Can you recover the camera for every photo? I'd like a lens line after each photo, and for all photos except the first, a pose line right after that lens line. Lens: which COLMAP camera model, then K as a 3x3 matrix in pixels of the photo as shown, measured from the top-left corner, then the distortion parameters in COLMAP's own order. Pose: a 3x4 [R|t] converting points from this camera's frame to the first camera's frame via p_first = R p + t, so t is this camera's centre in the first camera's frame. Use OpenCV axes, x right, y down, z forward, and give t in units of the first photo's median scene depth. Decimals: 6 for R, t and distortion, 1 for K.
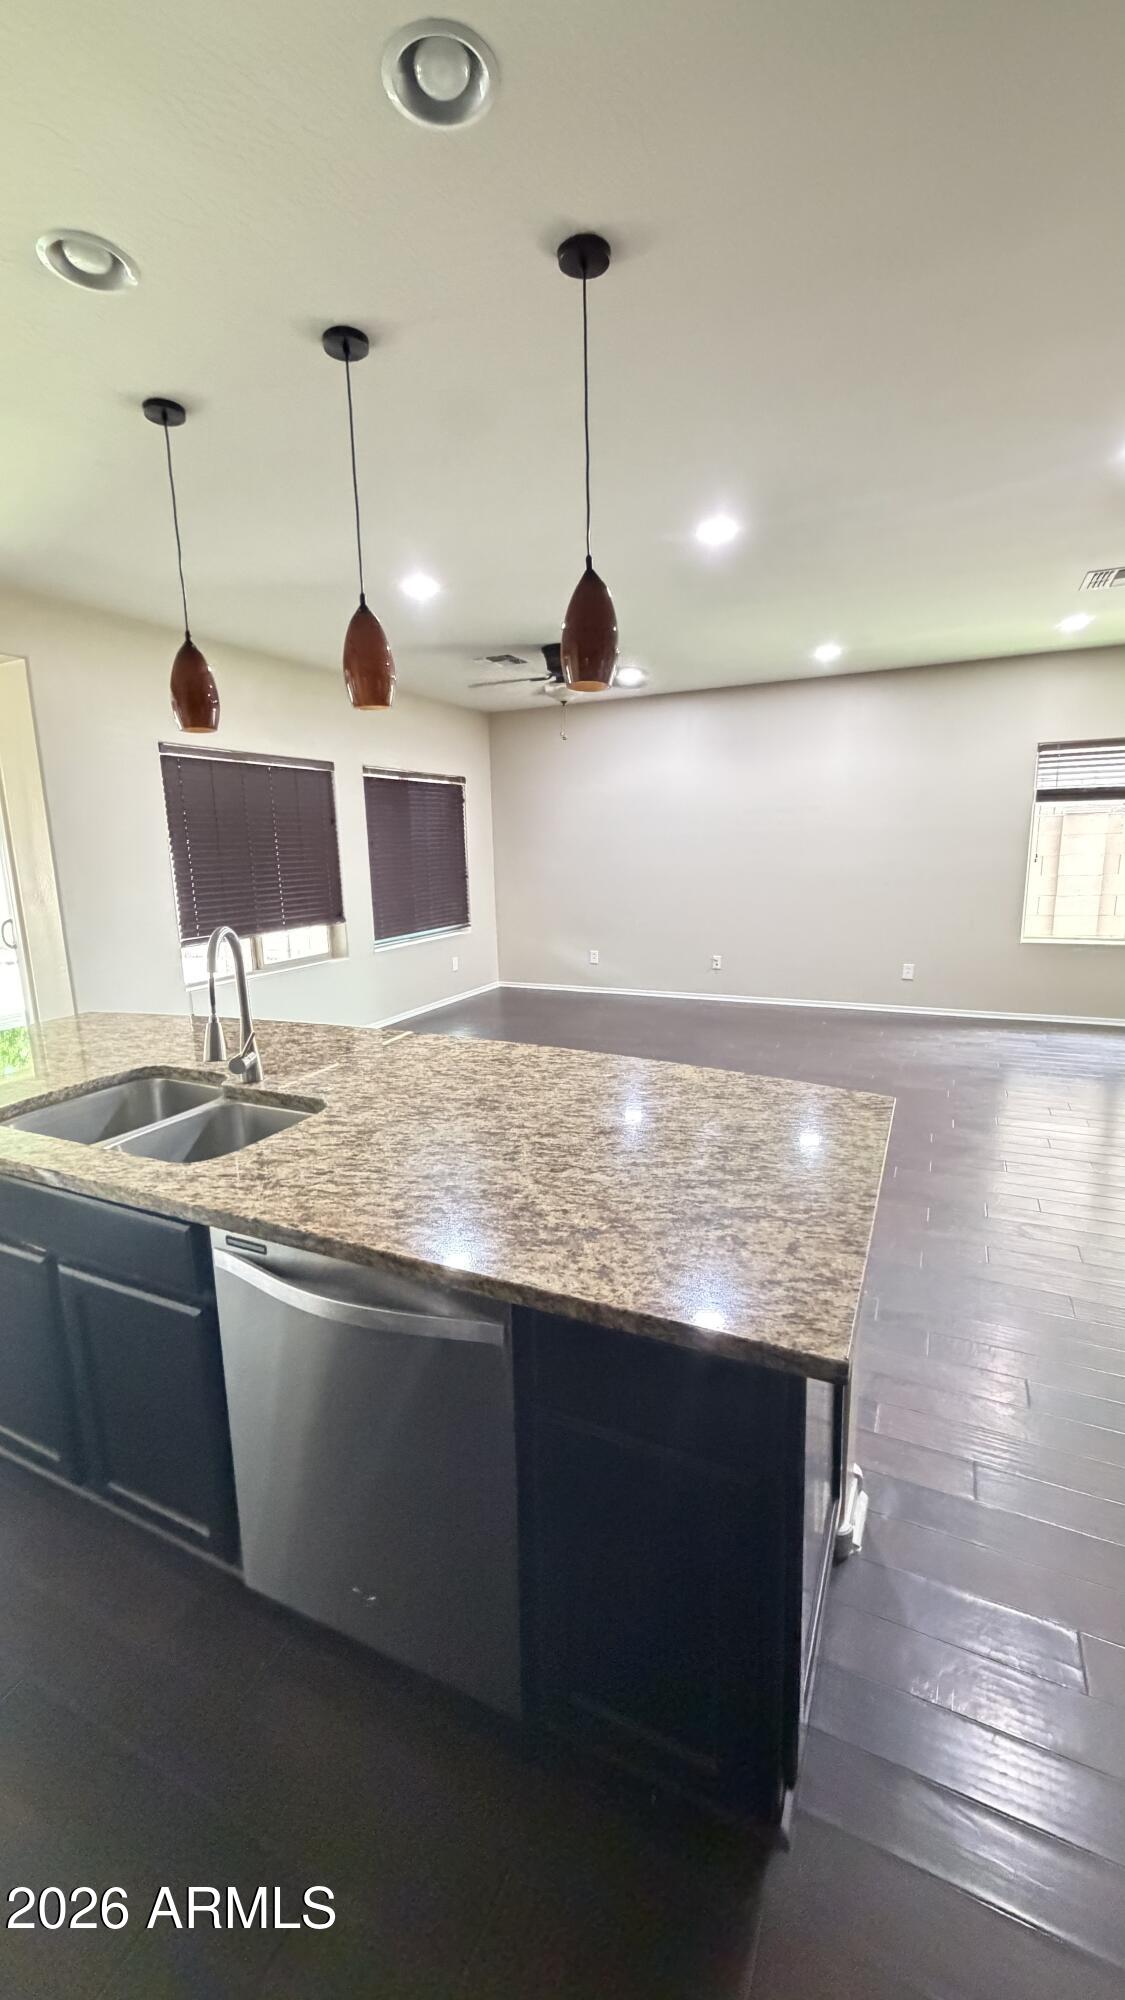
lens RADIAL K [[798.4, 0, 561.1], [0, 798.4, 995.8], [0, 0, 1]] dist [0.000944, 0.000028]
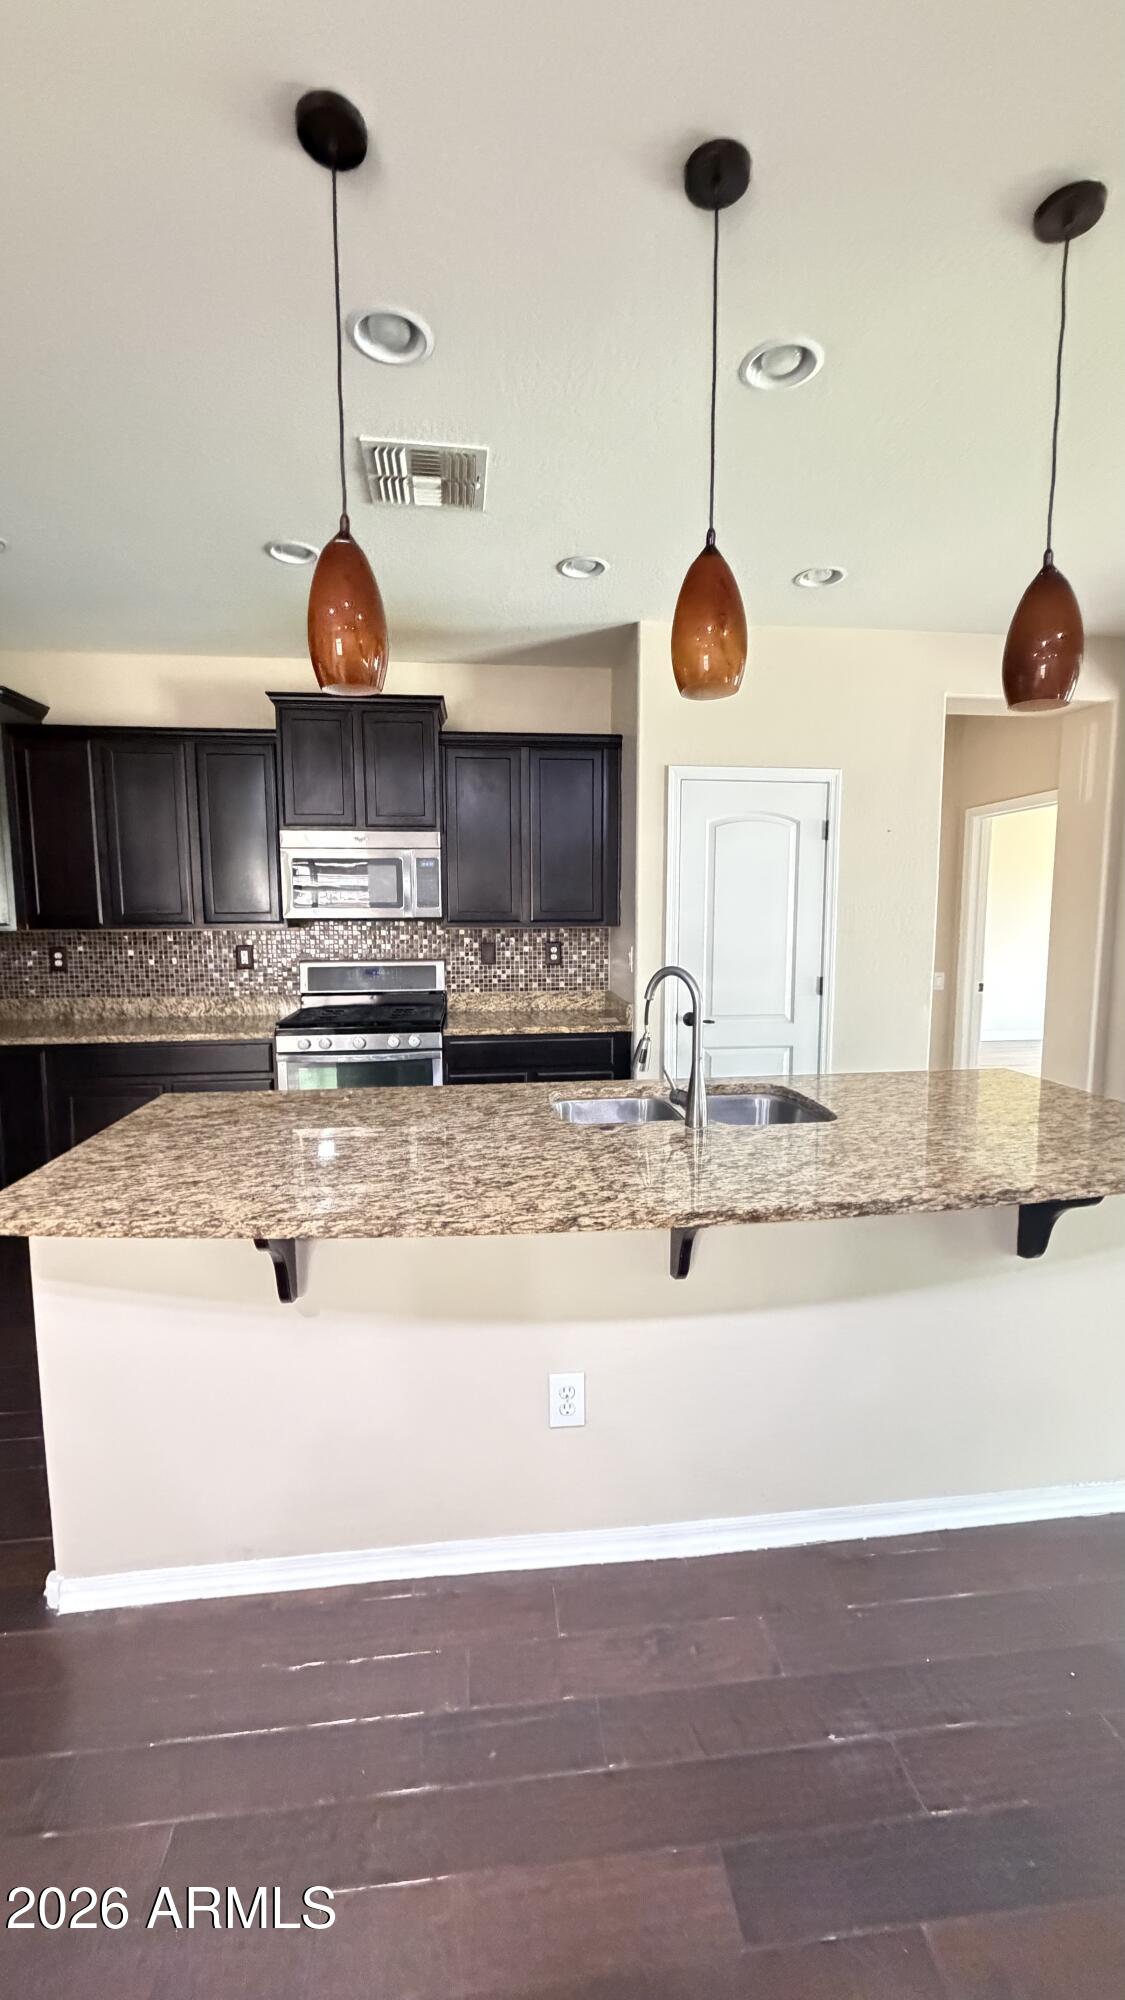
lens RADIAL K [[798.4, 0, 561.1], [0, 798.4, 995.8], [0, 0, 1]] dist [0.000944, 0.000028]
pose [[-0.848869, 0.083534, -0.521961, 0.096288], [-0.076923, 0.957402, 0.278323, -0.114398], [0.522976, 0.276411, -0.806283, 0.607283]]
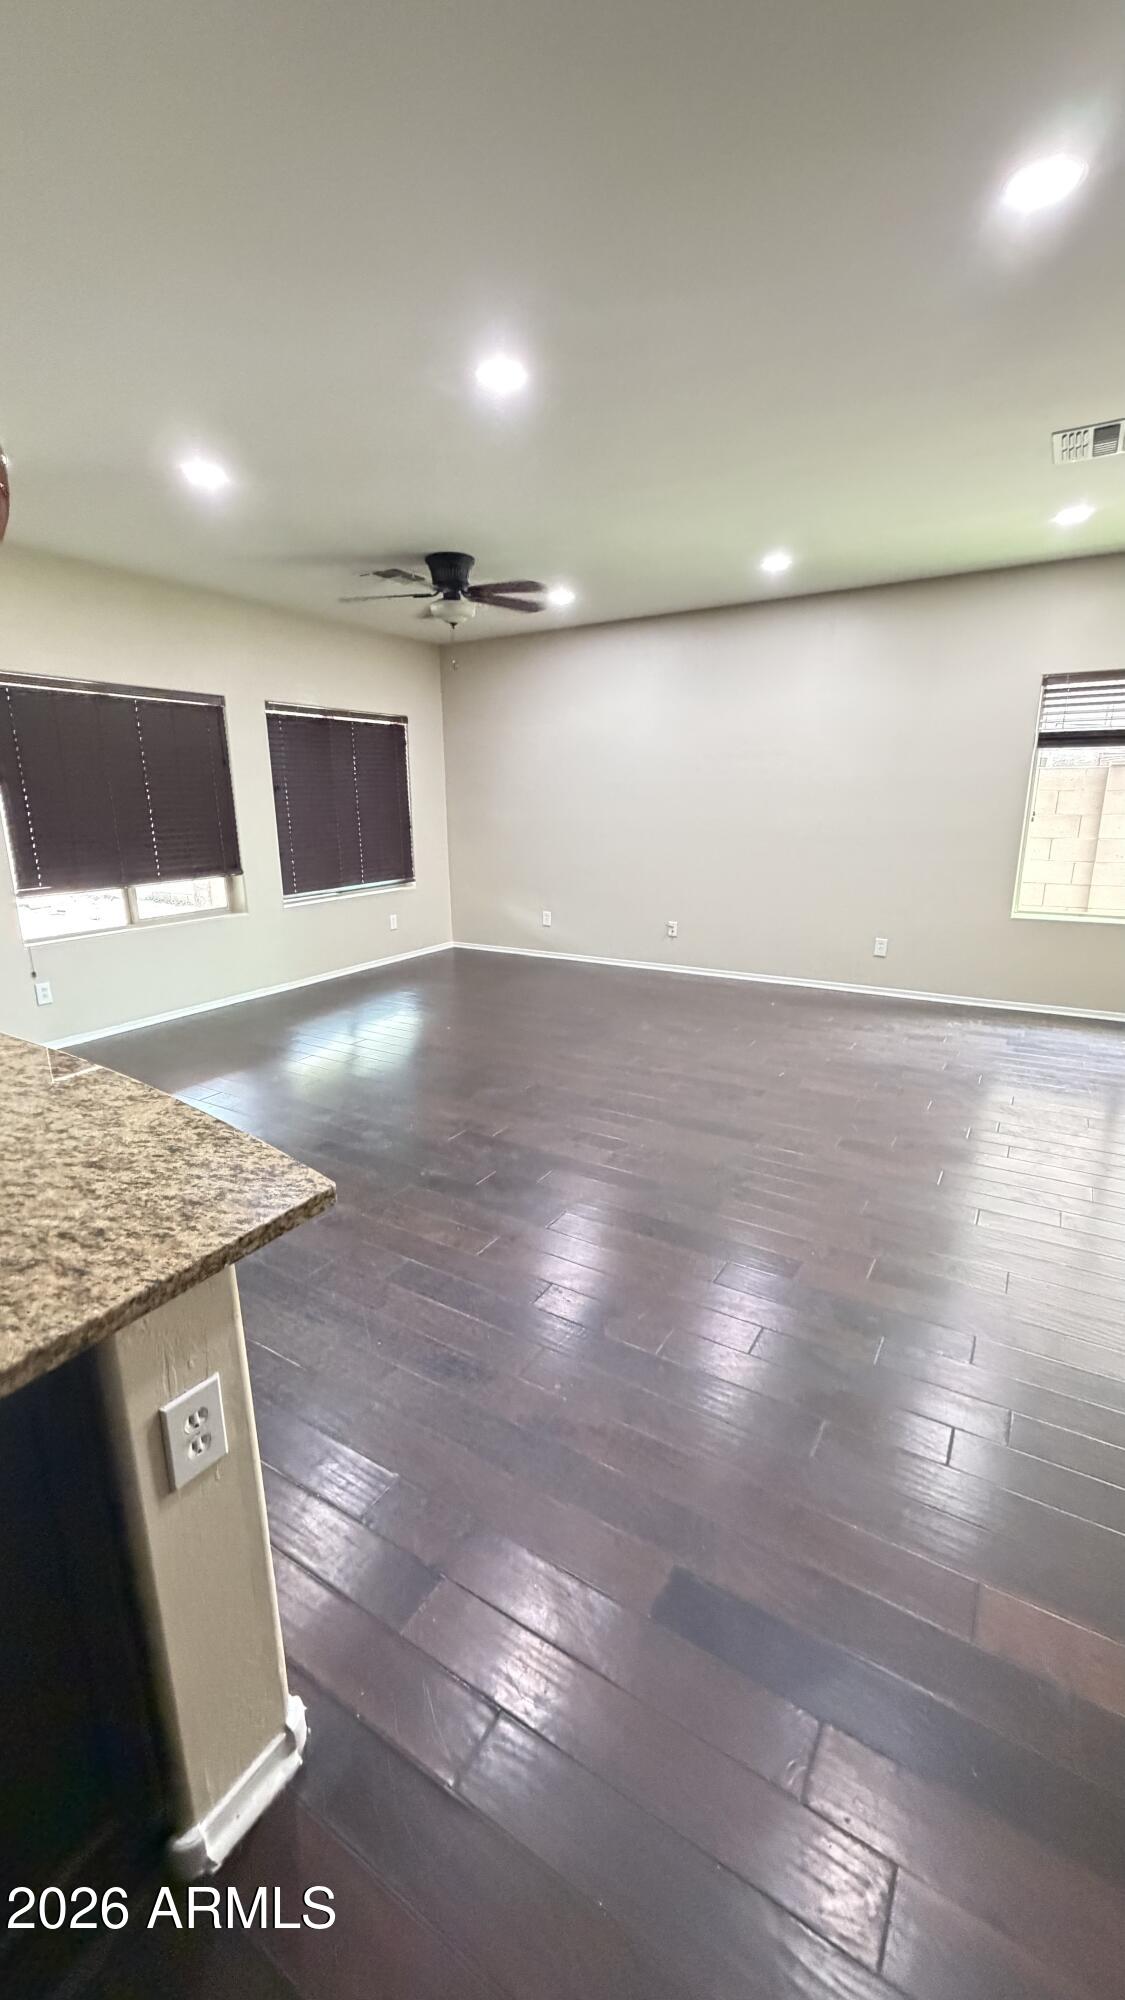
lens RADIAL K [[798.4, 0, 561.1], [0, 798.4, 995.8], [0, 0, 1]] dist [0.000944, 0.000028]
pose [[0.994713, 0.038280, -0.095293, 0.207226], [-0.032720, 0.997707, 0.059239, -0.020927], [0.097342, -0.055808, 0.993685, 0.124757]]
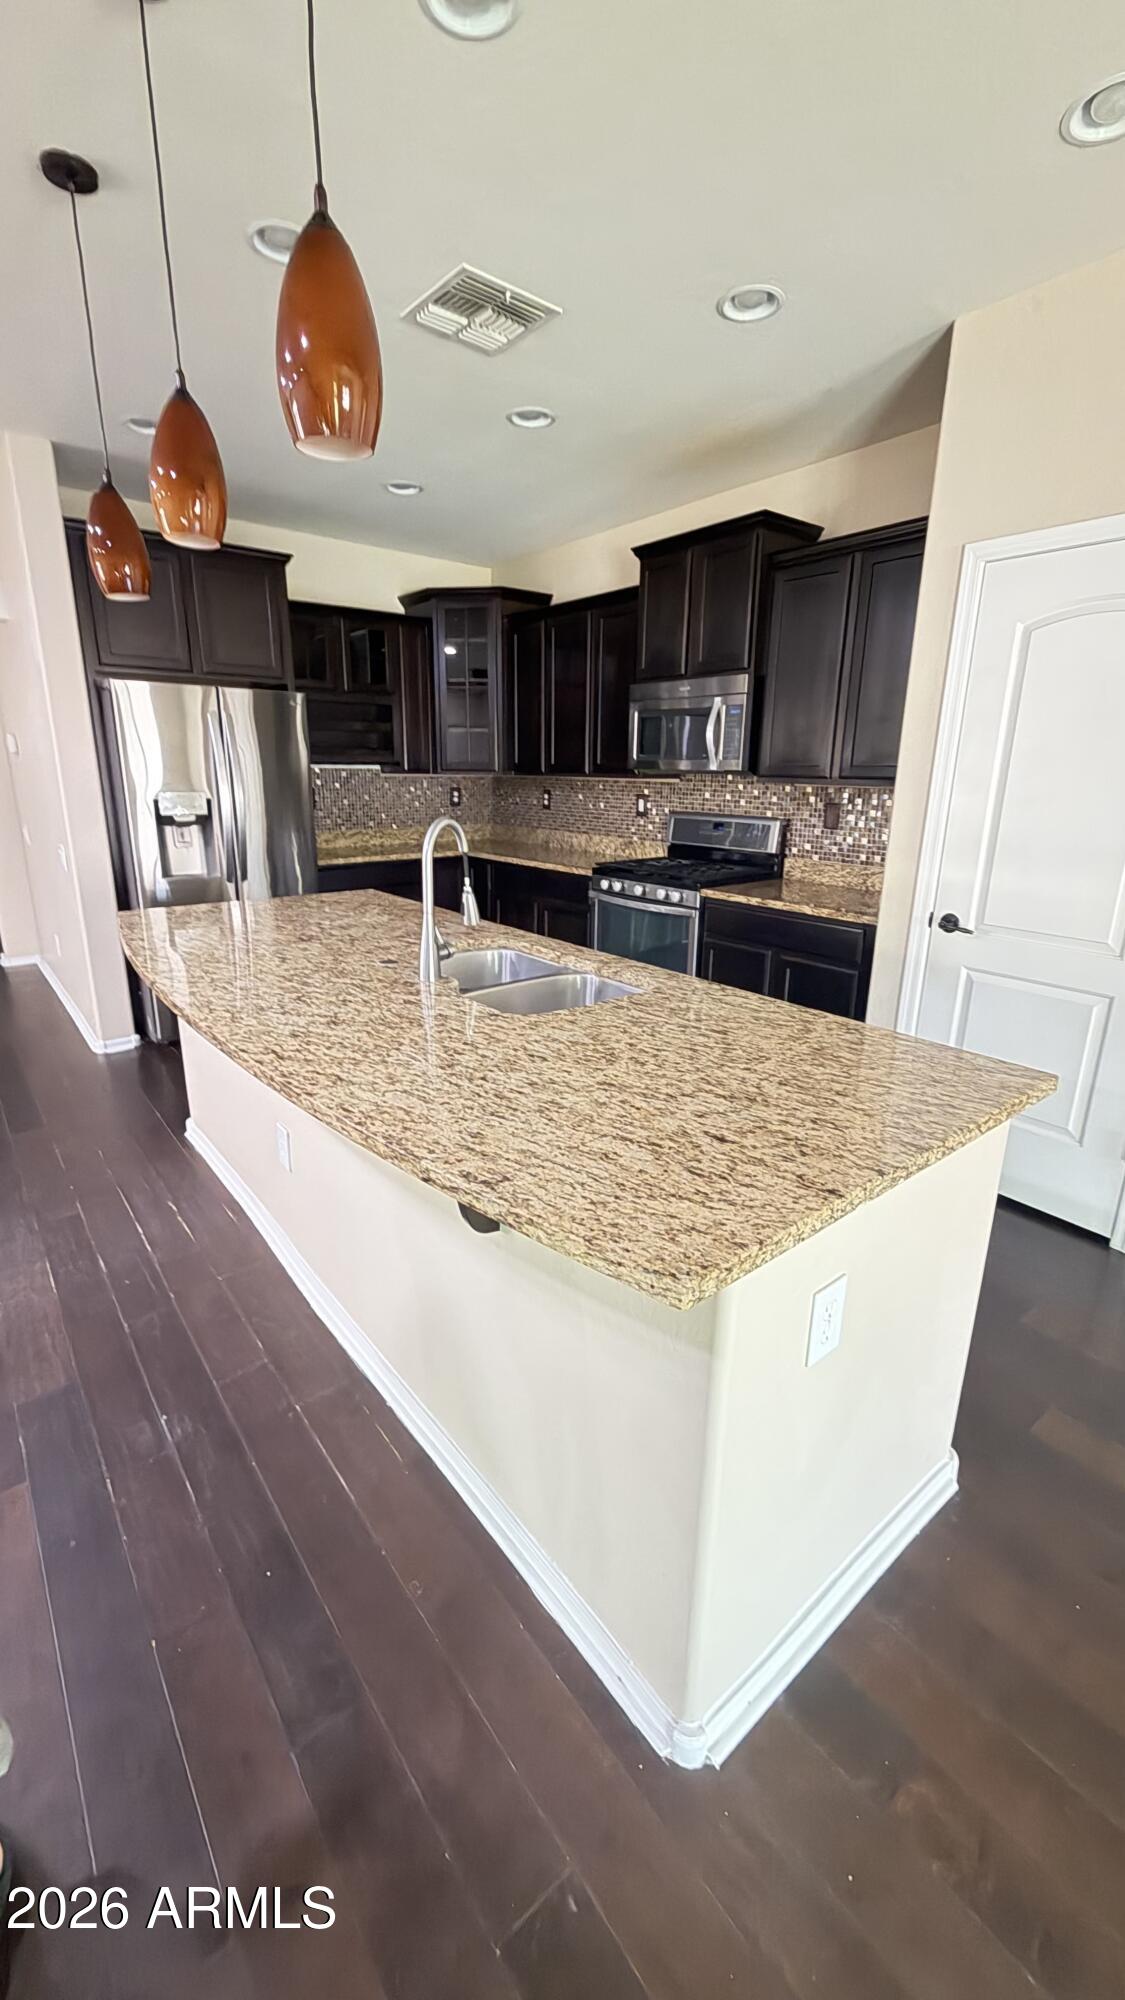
lens RADIAL K [[798.4, 0, 561.1], [0, 798.4, 995.8], [0, 0, 1]] dist [0.000944, 0.000028]
pose [[-0.901771, -0.108495, 0.418375, -0.340569], [0.090570, 0.899056, 0.428363, -0.105028], [-0.422618, 0.424178, -0.800916, 0.631175]]
